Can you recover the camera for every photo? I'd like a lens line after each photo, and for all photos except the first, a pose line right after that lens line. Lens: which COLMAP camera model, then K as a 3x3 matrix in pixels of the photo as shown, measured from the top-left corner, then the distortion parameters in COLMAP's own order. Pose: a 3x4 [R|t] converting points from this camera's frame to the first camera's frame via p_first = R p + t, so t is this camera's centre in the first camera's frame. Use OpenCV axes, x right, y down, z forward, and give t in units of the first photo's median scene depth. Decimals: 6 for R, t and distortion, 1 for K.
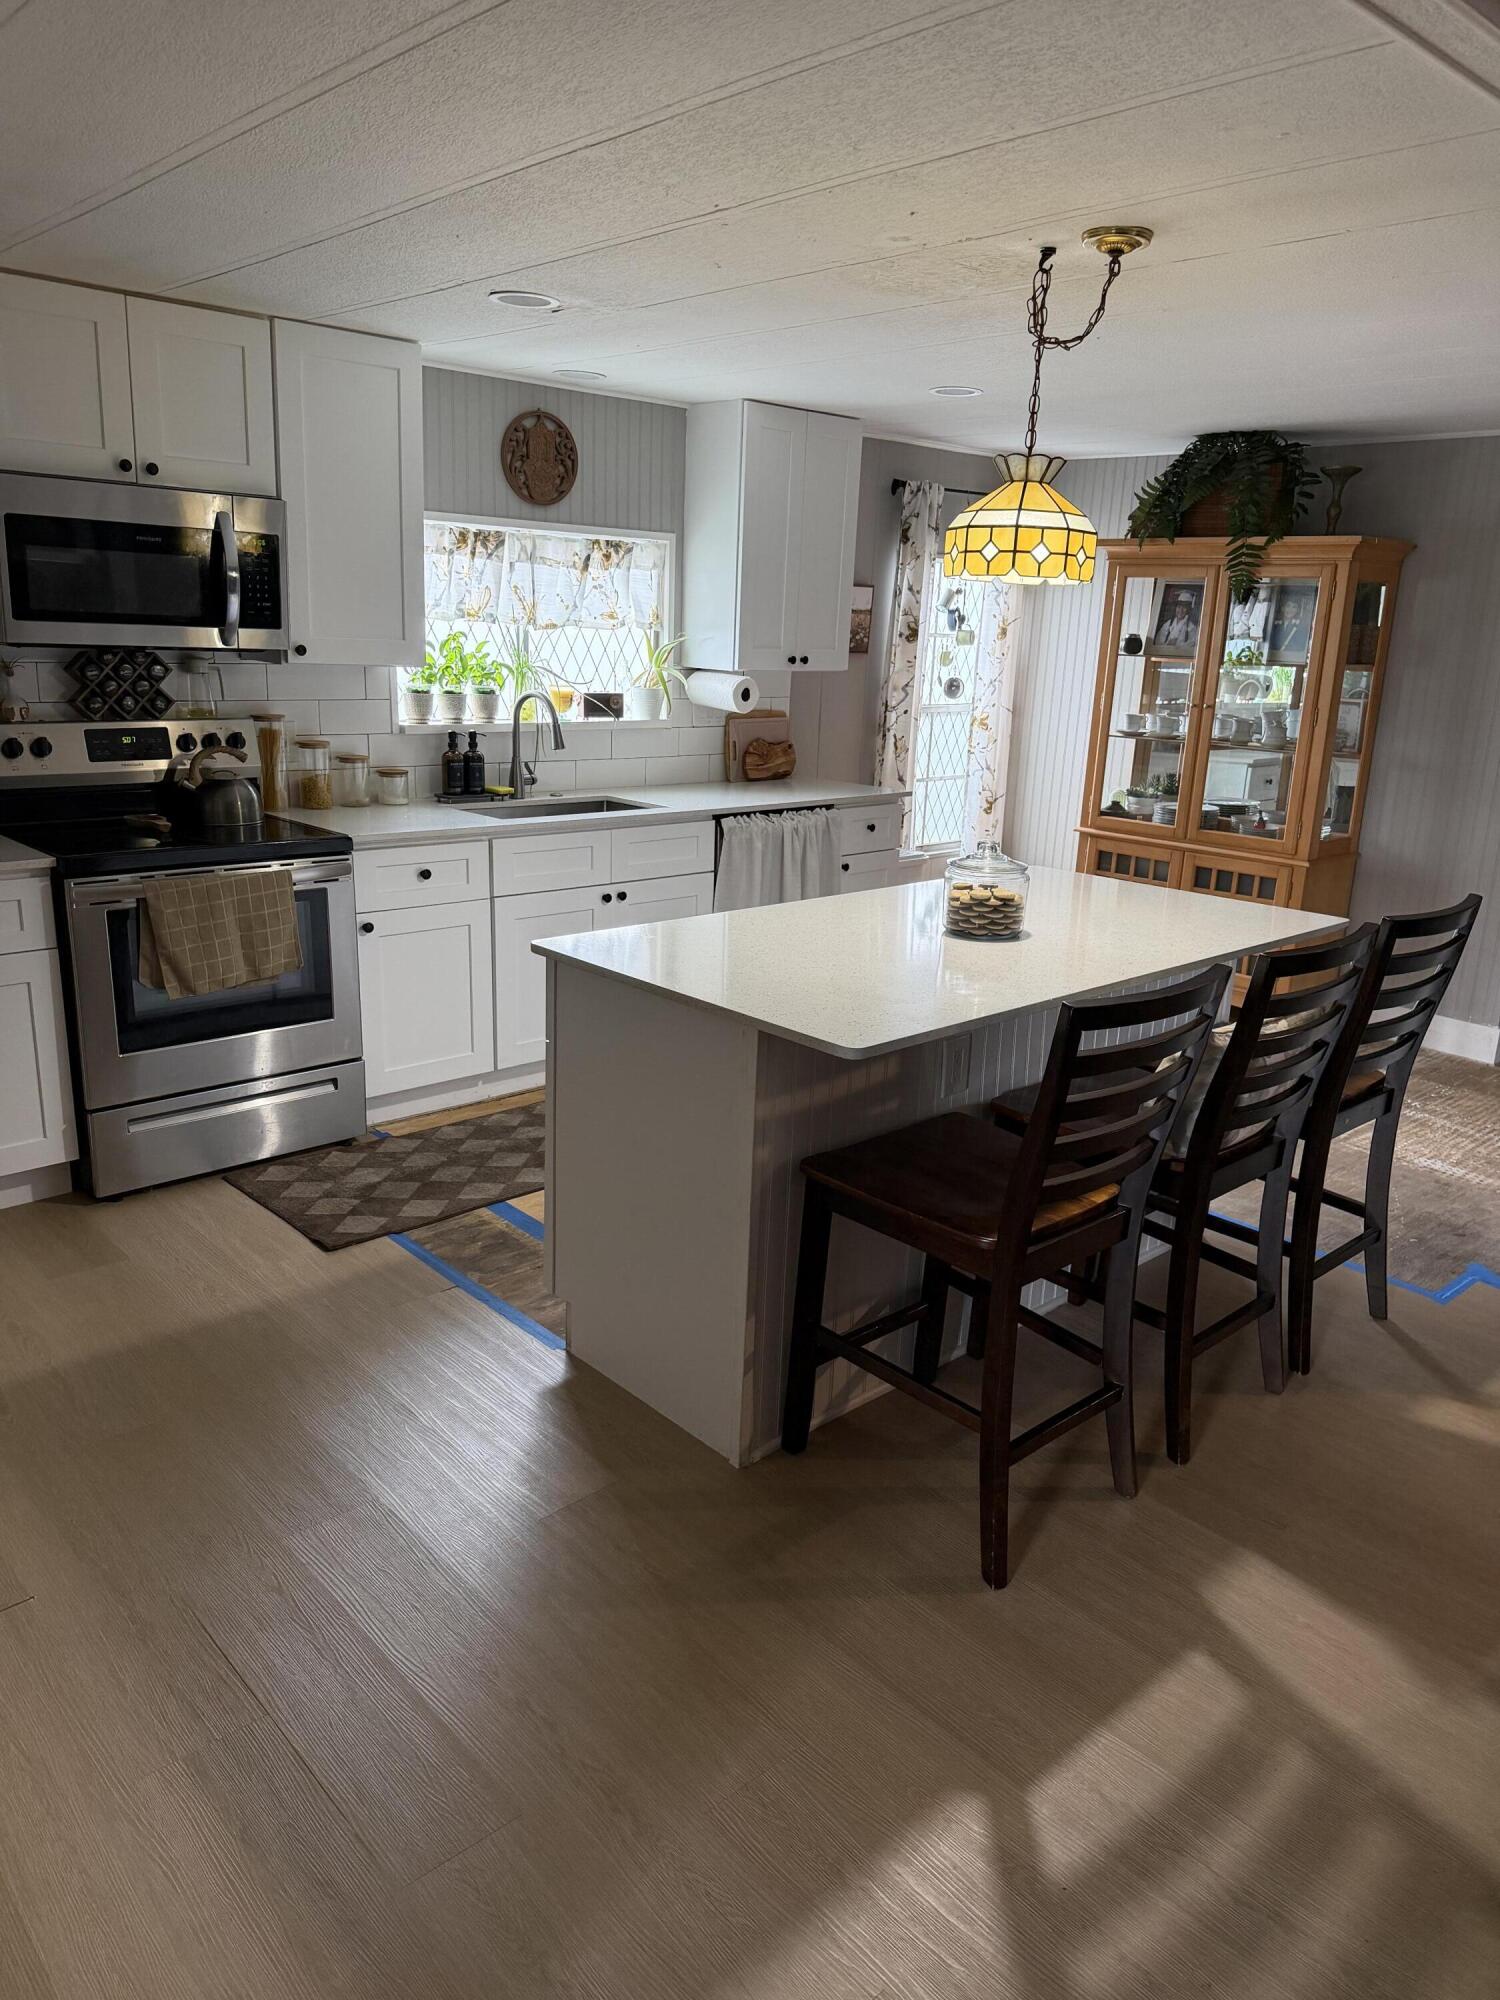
lens RADIAL K [[1418.4, 0, 750.0], [0, 1418.4, 1000.0], [0, 0, 1]] dist [0.109522, -0.133735]
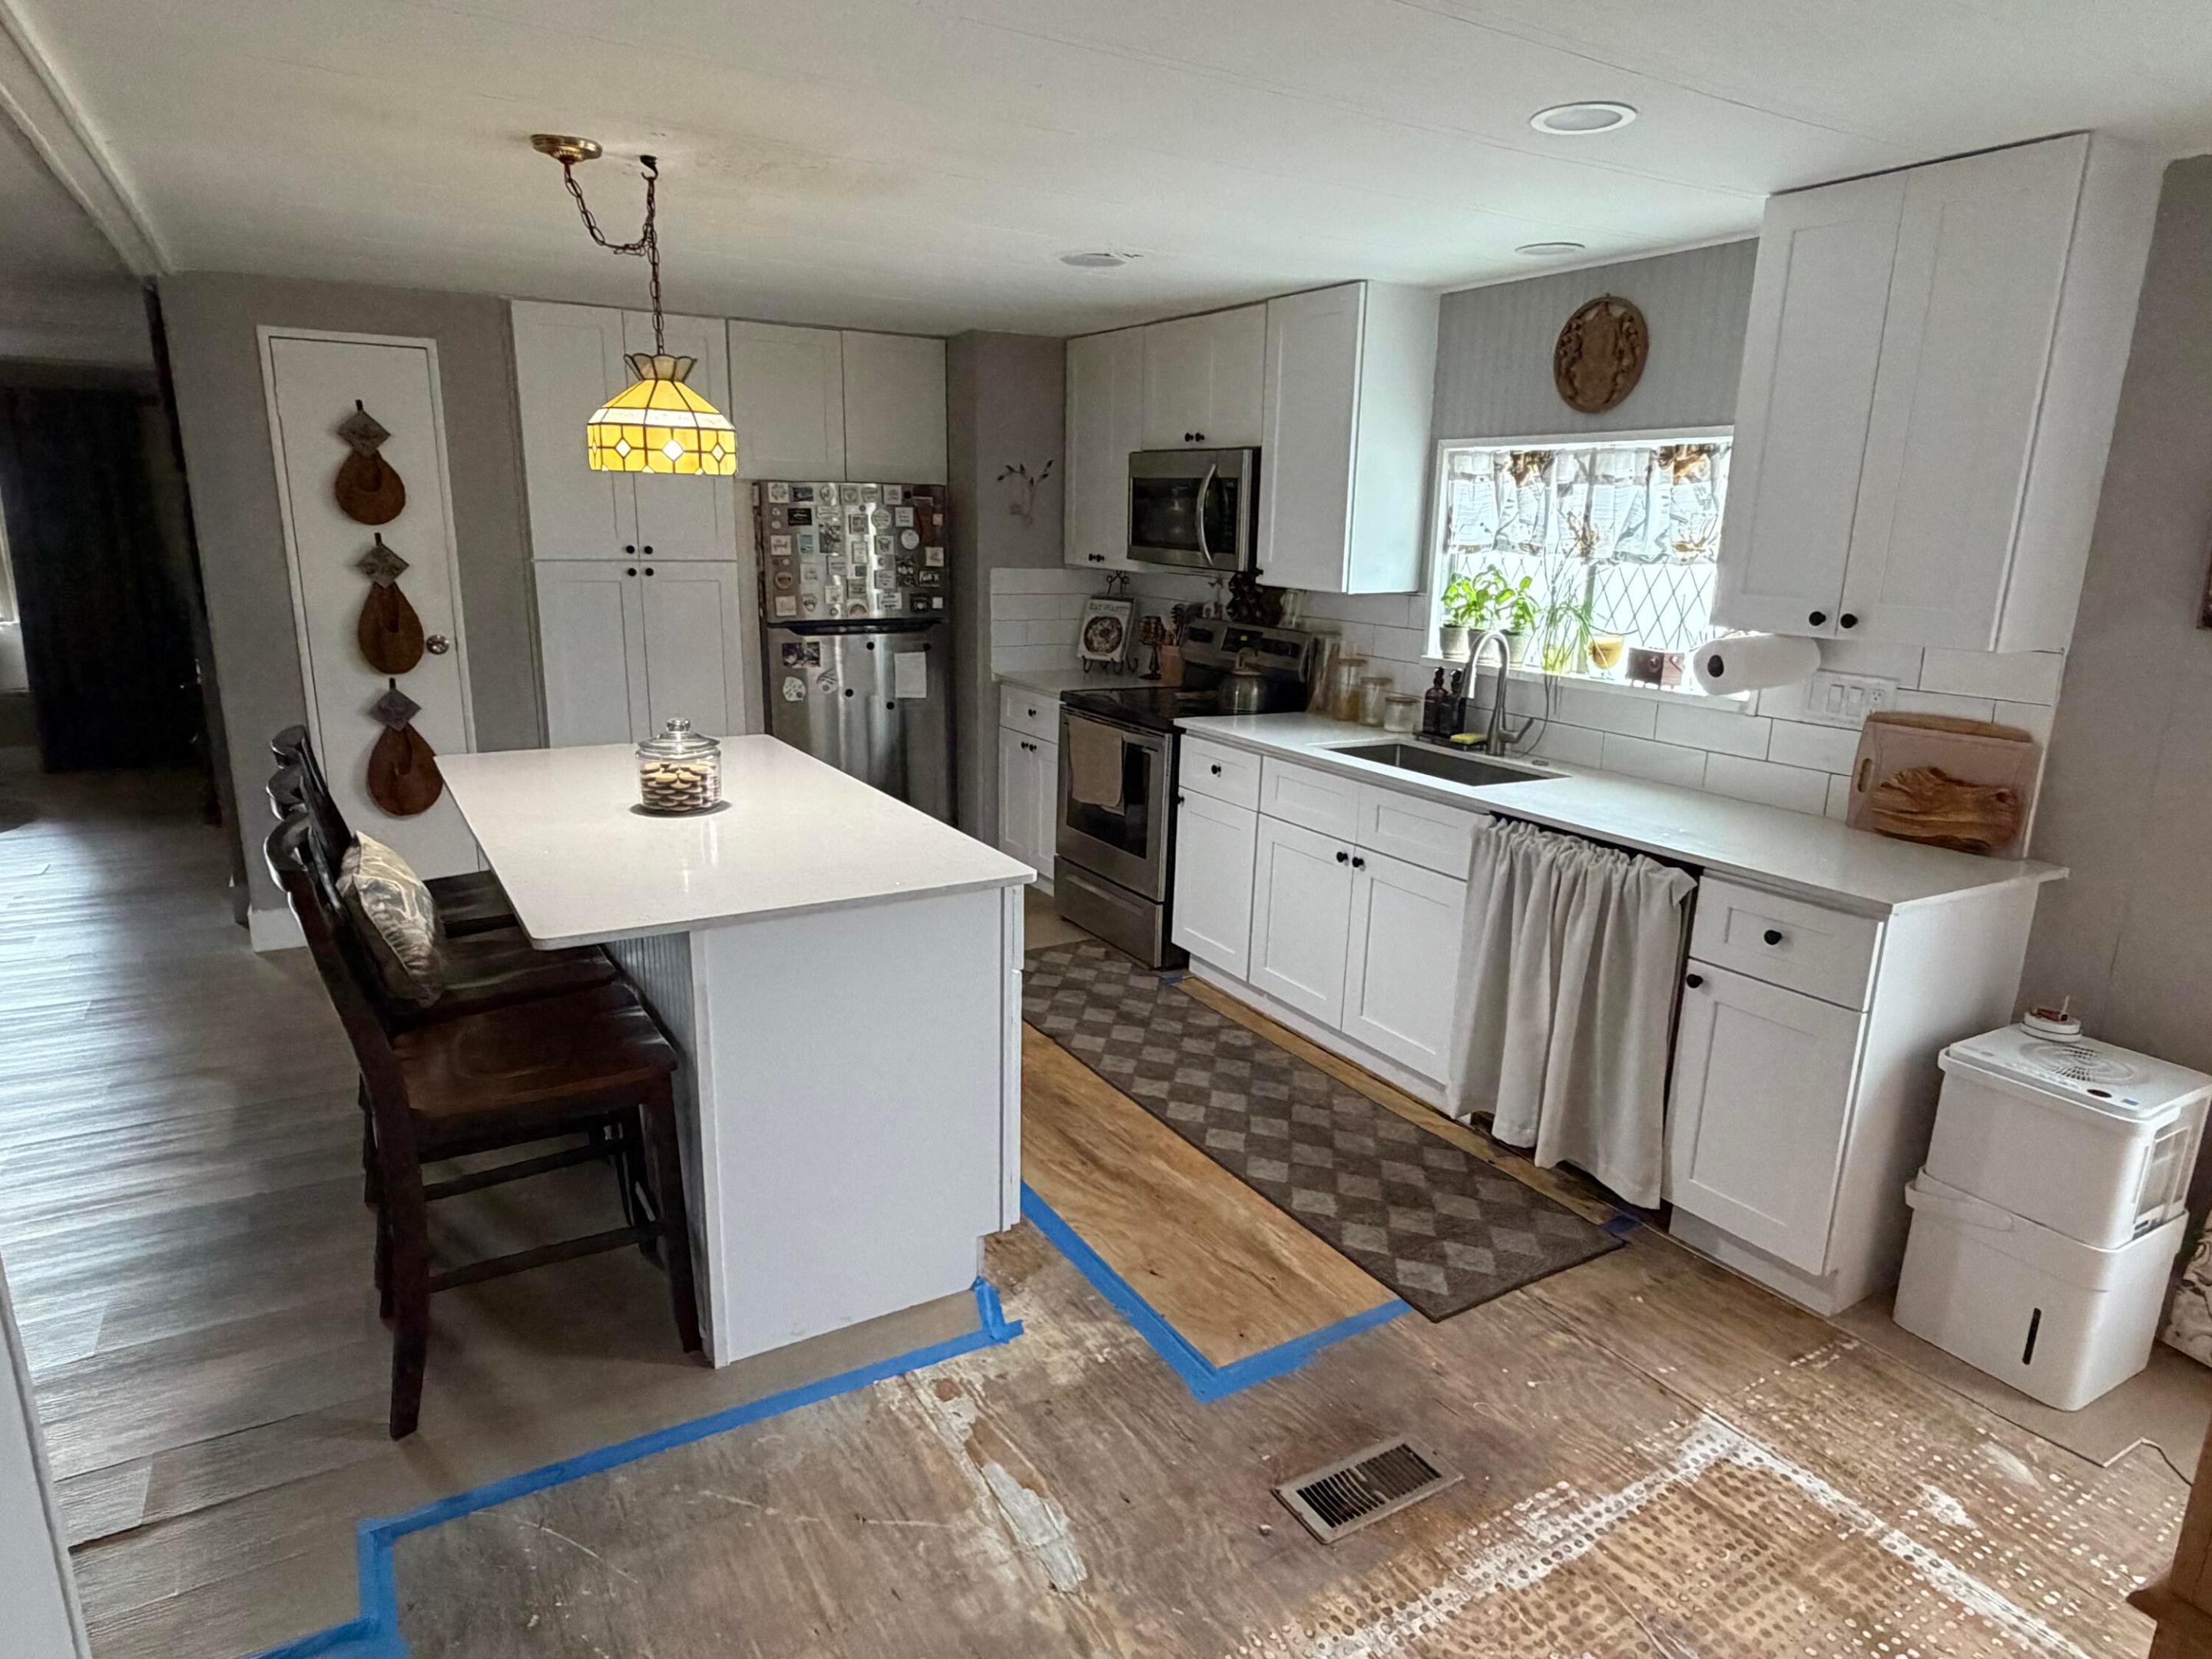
lens RADIAL K [[1287.8, 0, 1106.0], [0, 1287.8, 829.5], [0, 0, 1]] dist [-0.000778, -0.000135]
pose [[-0.206879, 0.191579, -0.959426, 0.646443], [-0.283357, 0.926879, 0.246180, -0.228119], [0.936435, 0.322789, -0.137466, 0.919422]]
